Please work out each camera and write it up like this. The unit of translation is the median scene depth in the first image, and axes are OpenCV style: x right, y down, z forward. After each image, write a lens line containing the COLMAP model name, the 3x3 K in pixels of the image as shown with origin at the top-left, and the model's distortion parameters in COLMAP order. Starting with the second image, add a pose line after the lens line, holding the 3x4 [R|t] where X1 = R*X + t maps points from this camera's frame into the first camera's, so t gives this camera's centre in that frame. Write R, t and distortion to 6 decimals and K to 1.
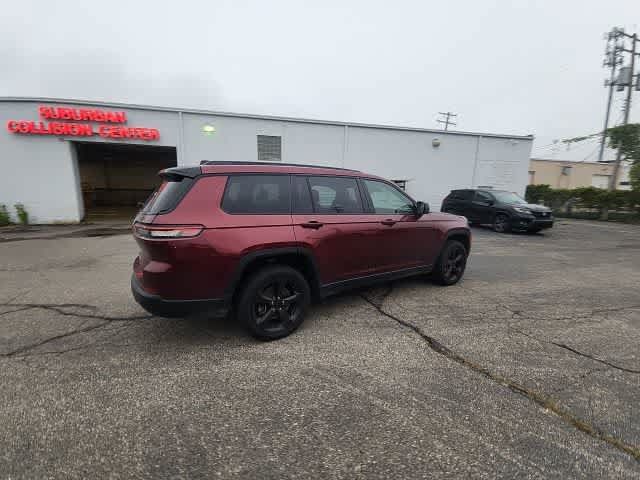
lens RADIAL K [[259.0, 0, 320.7], [0, 259.0, 240.5], [0, 0, 1]] dist [0.014497, -0.009357]
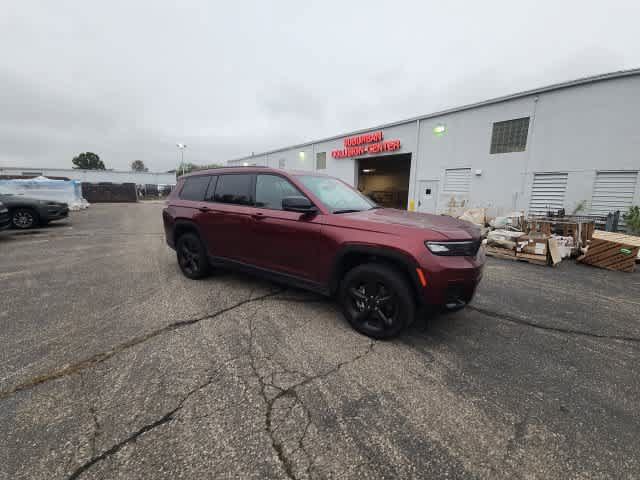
lens RADIAL K [[259.0, 0, 321.9], [0, 259.0, 239.6], [0, 0, 1]] dist [0.014497, -0.009357]
pose [[0.416458, 0.159007, -0.895142, 1.102111], [-0.173434, 0.980401, 0.093463, -0.101834], [0.892459, 0.116325, 0.435873, 0.697496]]
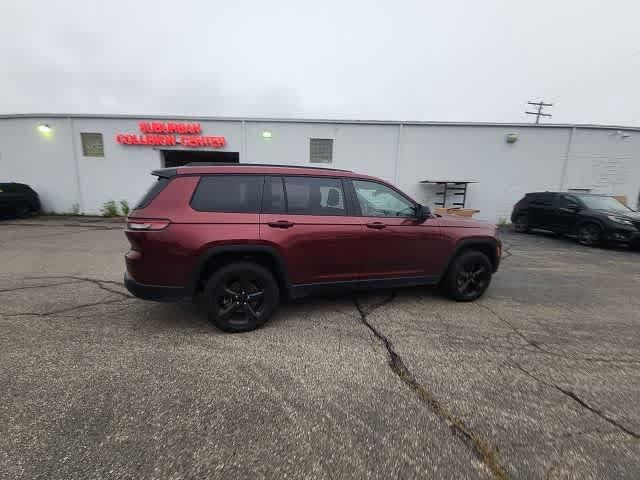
lens RADIAL K [[259.0, 0, 320.9], [0, 259.0, 239.9], [0, 0, 1]] dist [0.014497, -0.009357]
pose [[0.967005, 0.054179, -0.248929, 0.267258], [-0.056577, 0.998395, -0.002484, -0.004262], [0.248395, 0.016486, 0.968519, 0.043728]]
